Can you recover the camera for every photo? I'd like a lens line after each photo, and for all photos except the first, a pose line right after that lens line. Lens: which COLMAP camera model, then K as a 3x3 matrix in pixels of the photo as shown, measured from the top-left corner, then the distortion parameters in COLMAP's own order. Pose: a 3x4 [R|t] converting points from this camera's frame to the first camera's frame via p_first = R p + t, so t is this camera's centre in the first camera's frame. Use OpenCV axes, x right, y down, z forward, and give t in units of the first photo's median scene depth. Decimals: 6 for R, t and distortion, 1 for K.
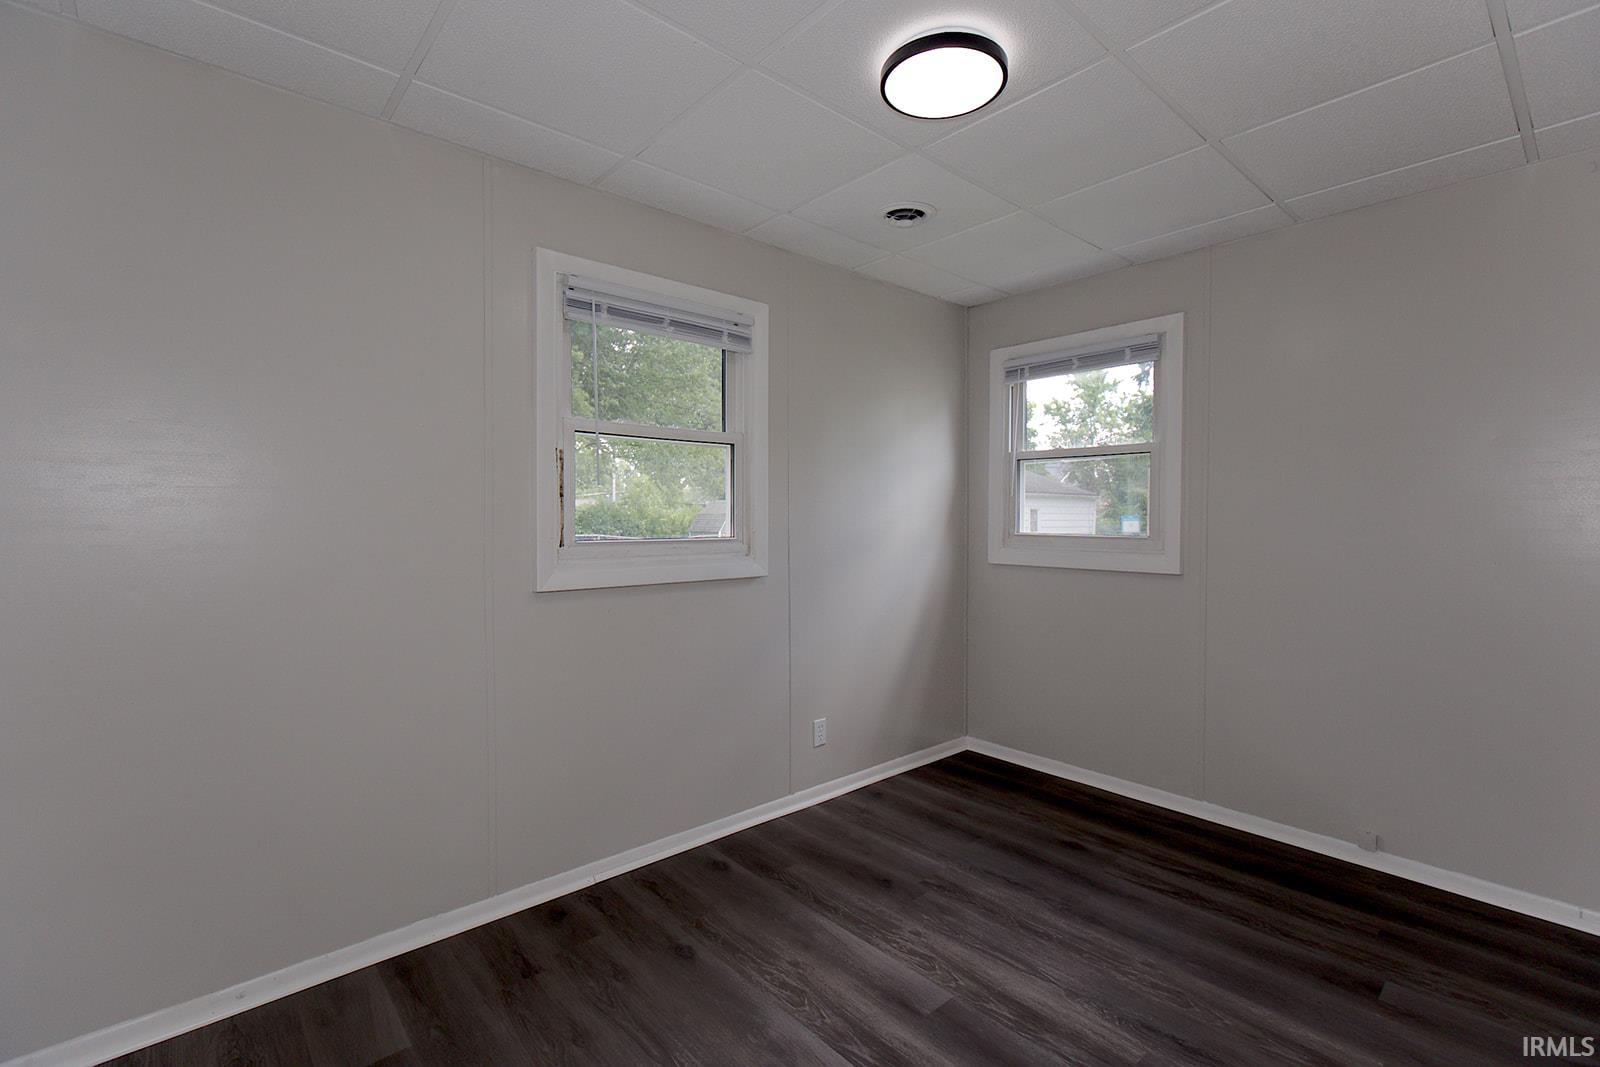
lens RADIAL K [[715.1, 0, 811.4], [0, 715.1, 523.6], [0, 0, 1]] dist [-0.007330, 0.001654]
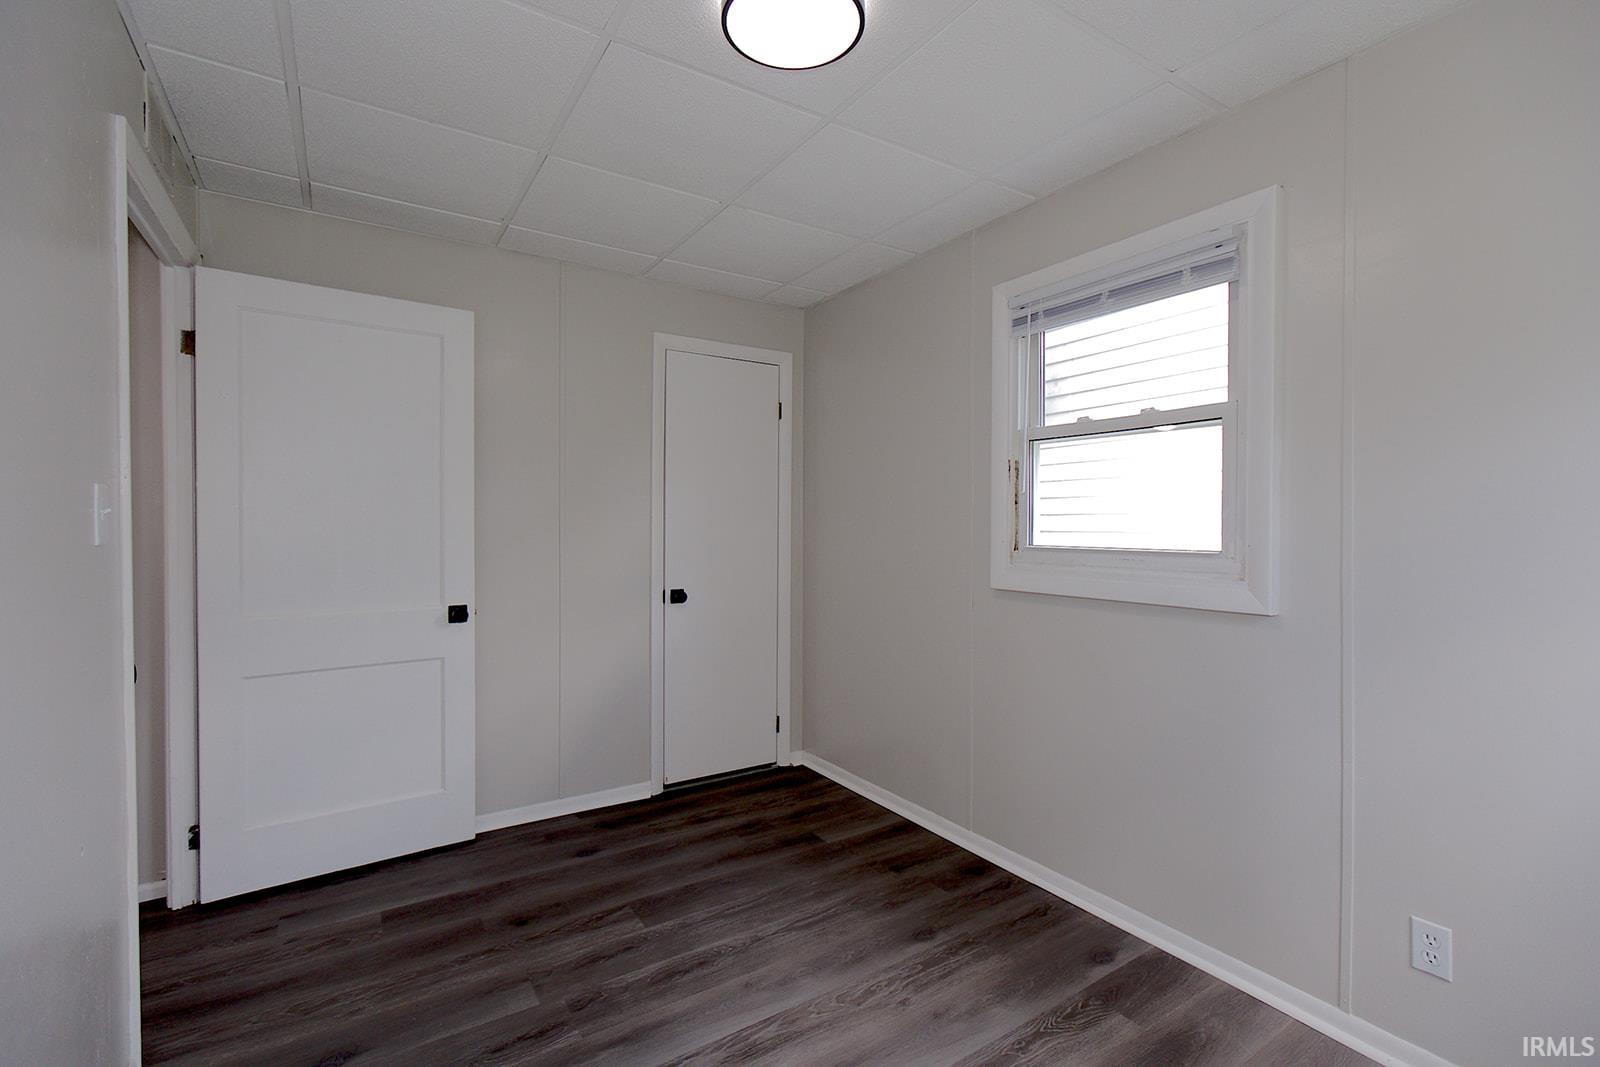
lens RADIAL K [[715.1, 0, 814.1], [0, 715.1, 536.6], [0, 0, 1]] dist [-0.007330, 0.001654]
pose [[-0.149190, 0.009736, -0.988761, 0.775322], [-0.016311, 0.999791, 0.012305, 0.003041], [0.988674, 0.017963, -0.149000, 0.869423]]
